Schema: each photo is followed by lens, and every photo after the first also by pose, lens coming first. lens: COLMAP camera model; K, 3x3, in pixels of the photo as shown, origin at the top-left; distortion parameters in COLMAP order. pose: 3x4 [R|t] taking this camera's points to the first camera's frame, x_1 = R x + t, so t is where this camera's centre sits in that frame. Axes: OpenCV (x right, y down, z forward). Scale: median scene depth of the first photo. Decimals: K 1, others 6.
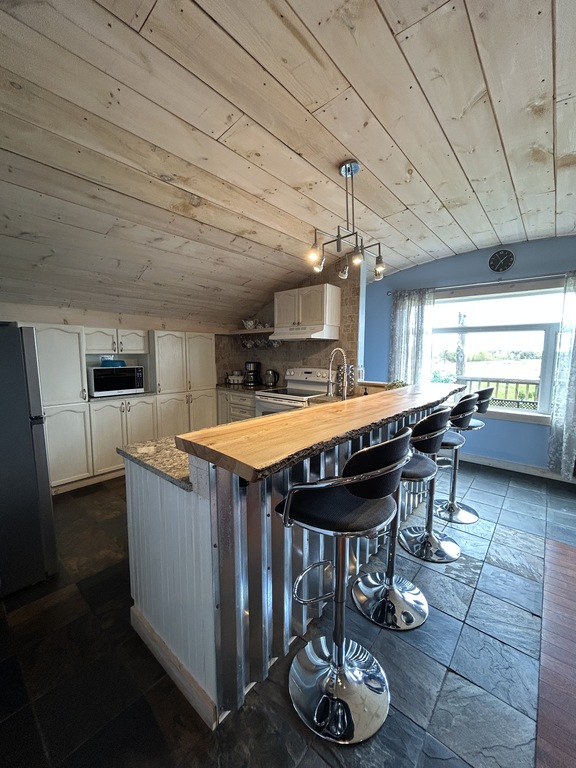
lens RADIAL K [[307.0, 0, 288.4], [0, 307.0, 384.4], [0, 0, 1]] dist [-0.003032, 0.000387]
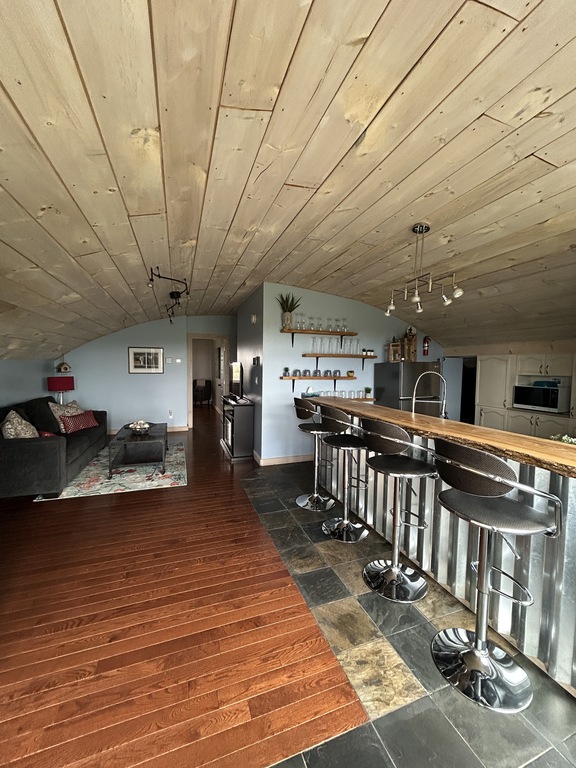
lens RADIAL K [[307.0, 0, 288.4], [0, 307.0, 384.4], [0, 0, 1]] dist [-0.003032, 0.000387]
pose [[-0.483478, 0.042388, -0.874330, 0.941153], [-0.106797, 0.988509, 0.106979, -0.089665], [0.868817, 0.145097, -0.473396, 0.724299]]
